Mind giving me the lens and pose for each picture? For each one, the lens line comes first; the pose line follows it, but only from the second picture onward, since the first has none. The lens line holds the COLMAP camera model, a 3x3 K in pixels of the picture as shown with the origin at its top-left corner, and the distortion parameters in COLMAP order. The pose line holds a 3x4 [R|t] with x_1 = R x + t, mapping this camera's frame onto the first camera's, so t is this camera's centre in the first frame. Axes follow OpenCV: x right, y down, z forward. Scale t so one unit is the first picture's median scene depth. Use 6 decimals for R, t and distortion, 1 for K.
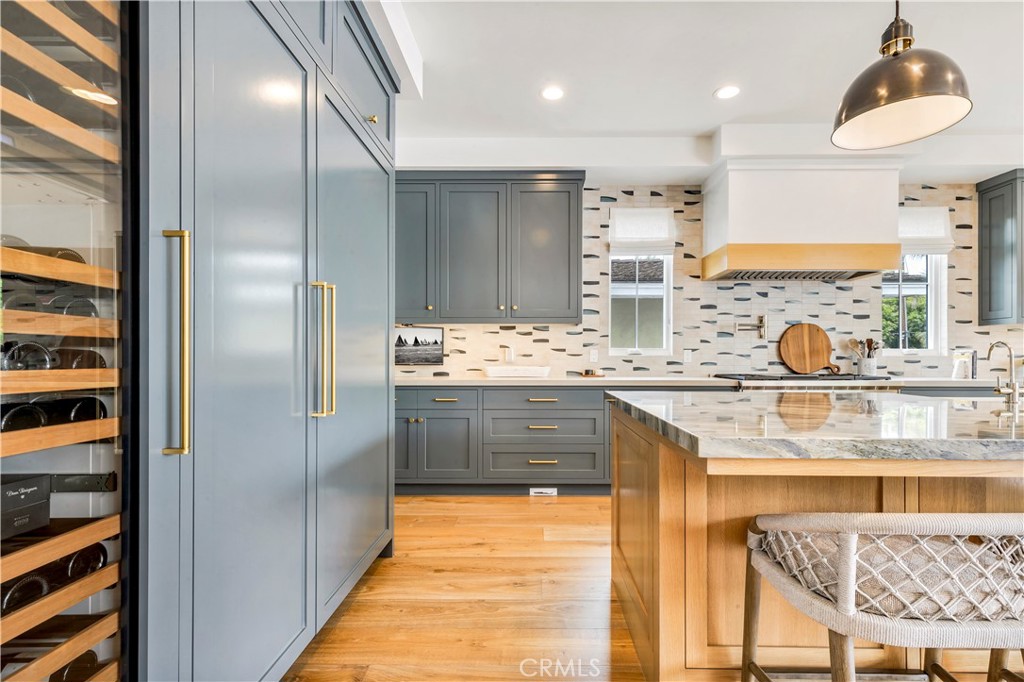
lens RADIAL K [[469.4, 0, 534.9], [0, 469.4, 355.9], [0, 0, 1]] dist [0.007711, -0.000491]
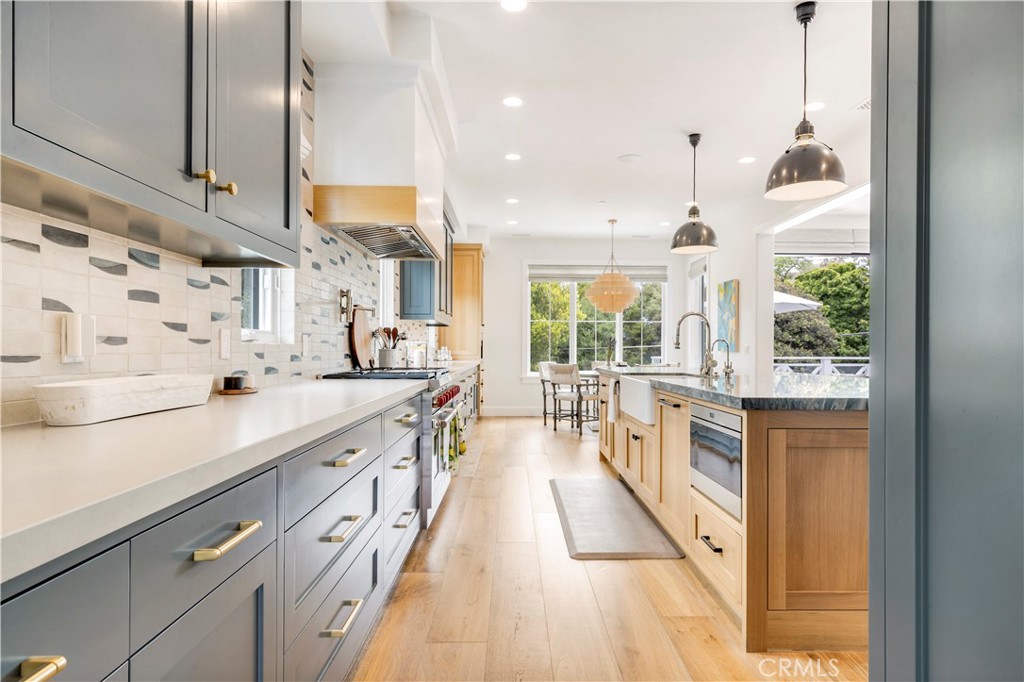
lens RADIAL K [[577.5, 0, 512.0], [0, 577.5, 341.0], [0, 0, 1]] dist [0.000637, 0.000159]
pose [[-0.008908, 0.012307, 0.999885, -0.401771], [-0.008583, 0.999886, -0.012383, 0.001779], [-0.999923, -0.008692, -0.008801, 0.768925]]
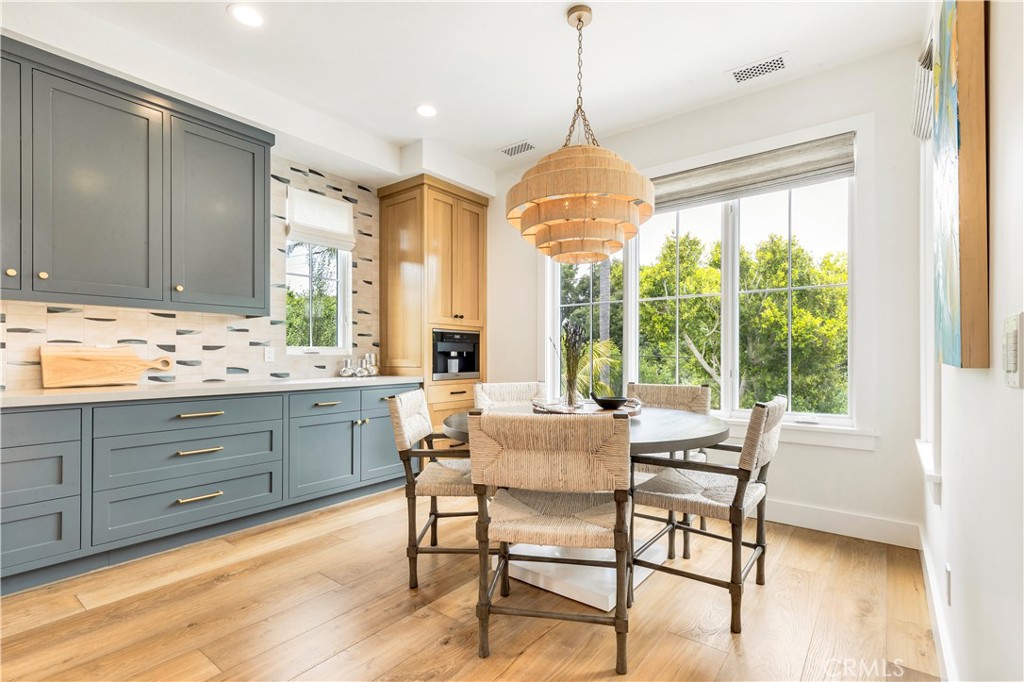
lens RADIAL K [[478.6, 0, 514.8], [0, 478.6, 358.0], [0, 0, 1]] dist [0.000986, 0.000041]
pose [[0.607343, -0.003565, 0.794432, 0.987924], [-0.004011, 0.999963, 0.007554, -0.001091], [-0.794429, -0.007775, 0.607307, 0.115797]]
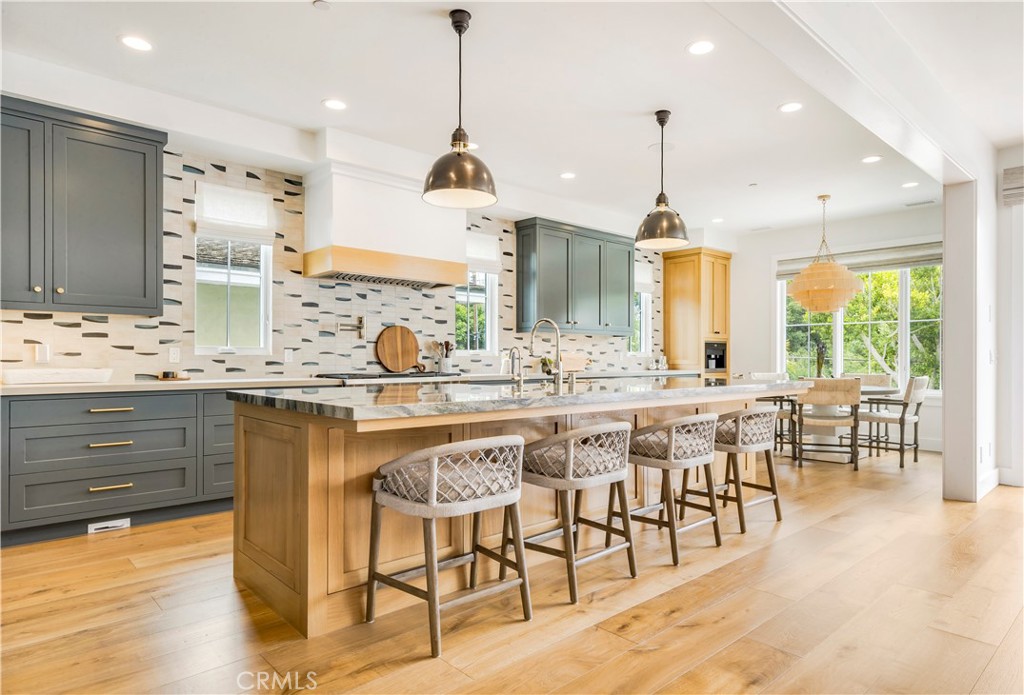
lens RADIAL K [[588.0, 0, 526.4], [0, 588.0, 361.7], [0, 0, 1]] dist [0.002434, 0.001688]
pose [[0.732129, -0.003969, 0.681155, -0.130828], [-0.002983, 0.999955, 0.009033, 0.000602], [-0.681160, -0.008645, 0.732084, -0.191075]]
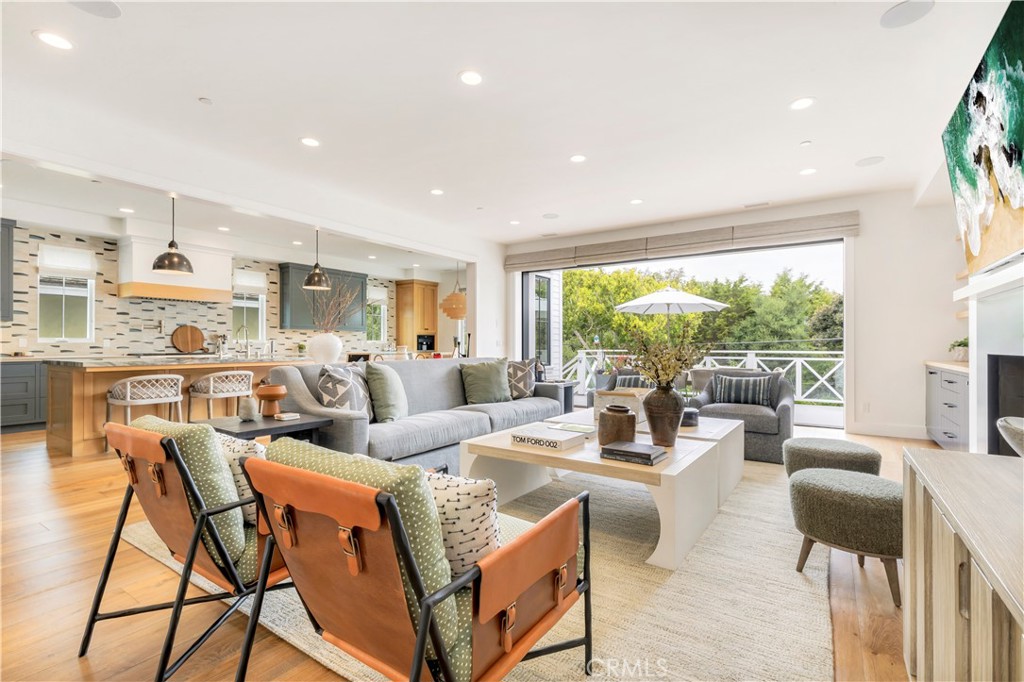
lens RADIAL K [[458.7, 0, 512.6], [0, 458.7, 343.9], [0, 0, 1]] dist [0.009685, -0.000233]
pose [[0.554954, 0.000101, 0.831881, -0.231902], [-0.002969, 0.999994, 0.001860, -0.003420], [-0.831875, -0.003502, 0.554951, -1.082209]]
